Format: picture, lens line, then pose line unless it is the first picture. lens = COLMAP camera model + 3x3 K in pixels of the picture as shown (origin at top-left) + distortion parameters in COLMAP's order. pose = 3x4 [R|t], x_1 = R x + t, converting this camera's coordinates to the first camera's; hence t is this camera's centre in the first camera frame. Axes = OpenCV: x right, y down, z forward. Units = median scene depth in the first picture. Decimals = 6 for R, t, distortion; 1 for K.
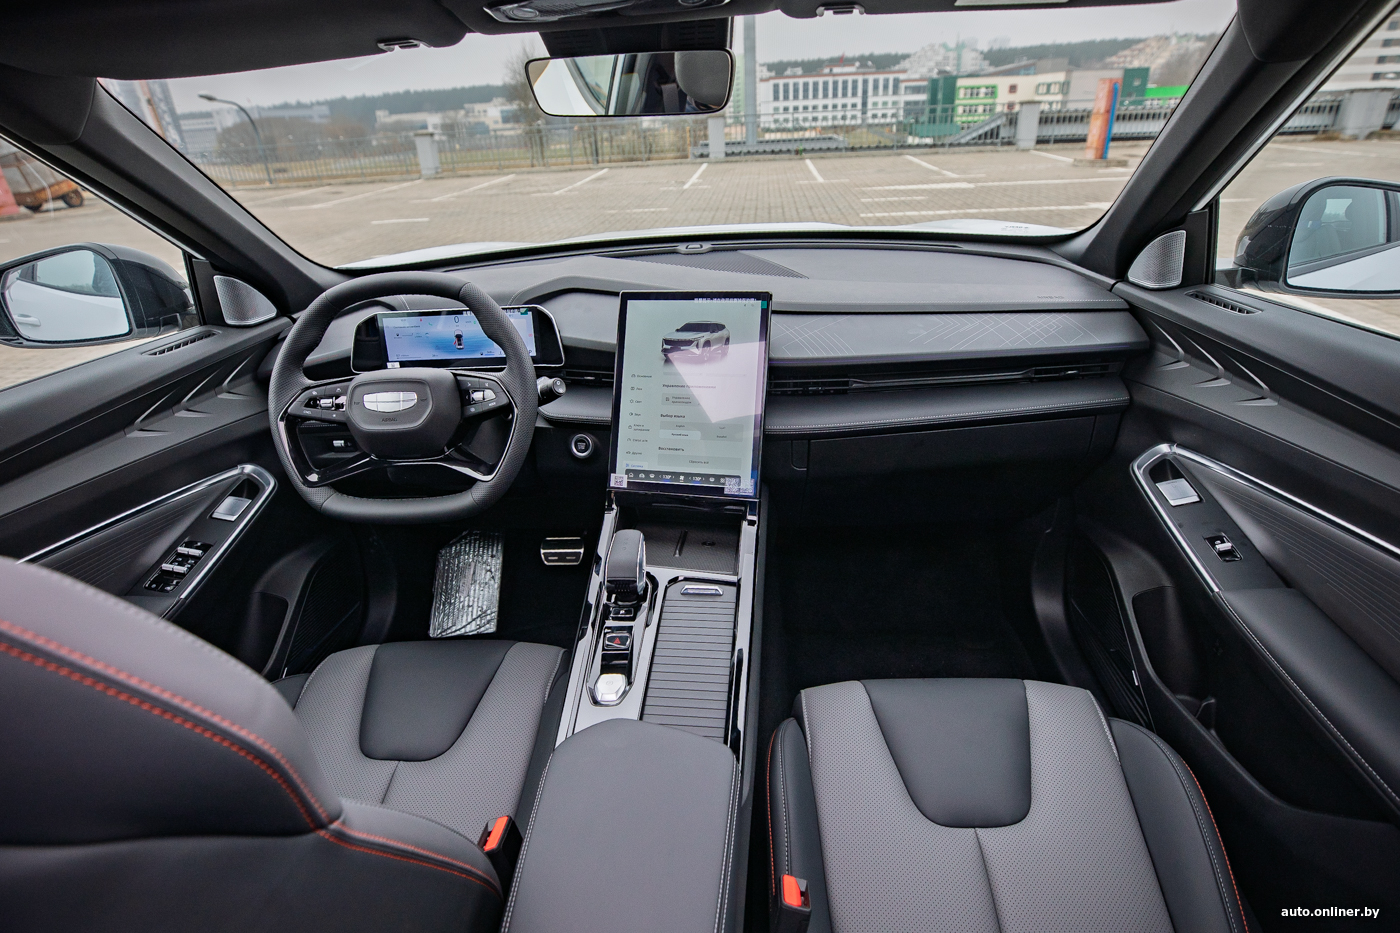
lens RADIAL K [[706.6, 0, 689.4], [0, 706.6, 467.8], [0, 0, 1]] dist [-0.043230, 0.004790]
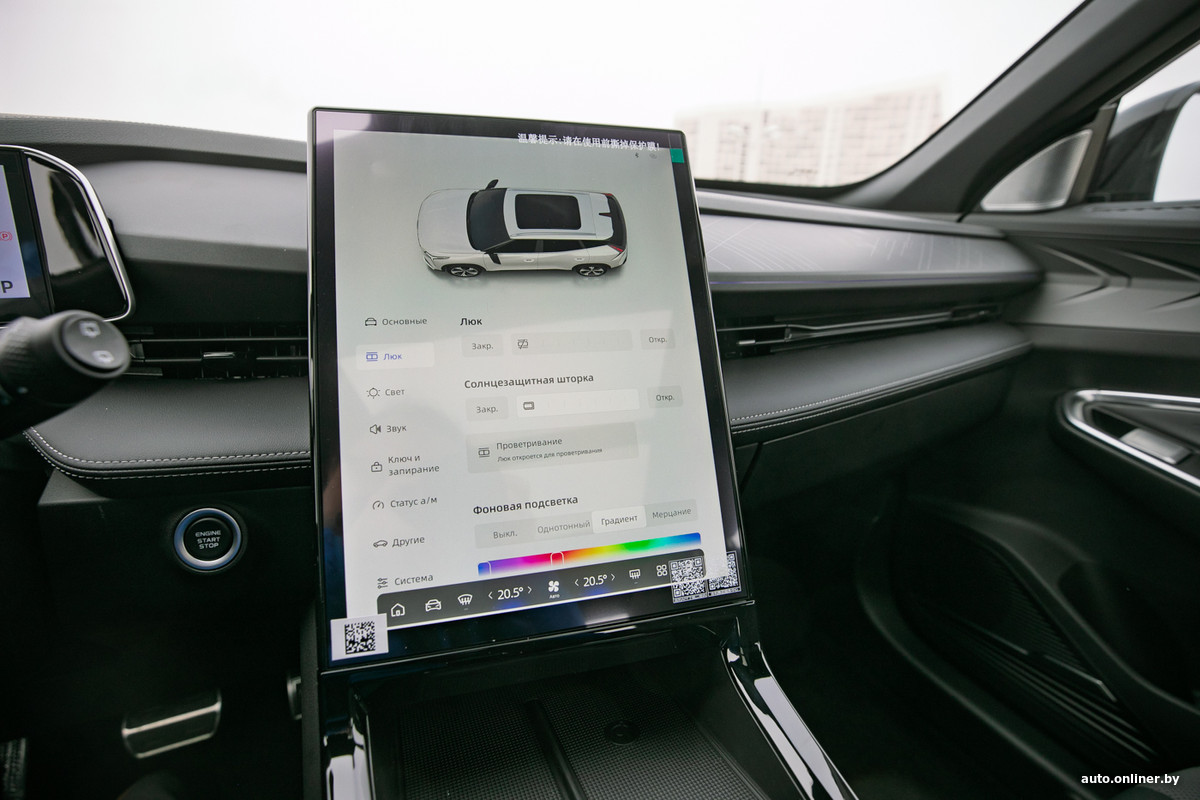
lens RADIAL K [[525.7, 0, 587.8], [0, 525.7, 399.4], [0, 0, 1]] dist [-0.034249, 0.000208]
pose [[0.868904, -0.080661, 0.488364, -0.117397], [0.152853, 0.982137, -0.109744, -0.047197], [-0.470789, 0.170005, 0.865712, 0.734874]]
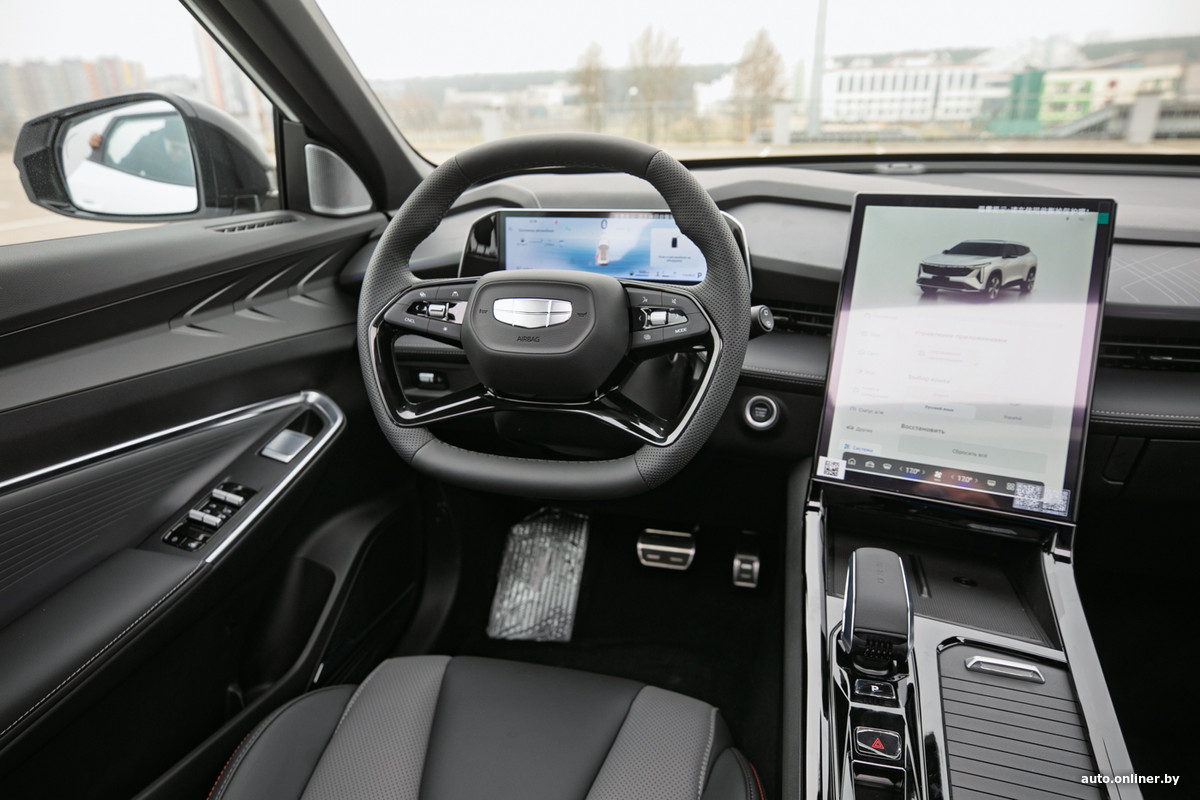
lens RADIAL K [[726.8, 0, 594.8], [0, 726.8, 398.3], [0, 0, 1]] dist [-0.028616, 0.004163]
pose [[0.980426, 0.098676, -0.170375, -0.211103], [-0.111365, 0.991547, -0.066579, 0.023501], [0.162365, 0.084249, 0.983127, 0.289140]]
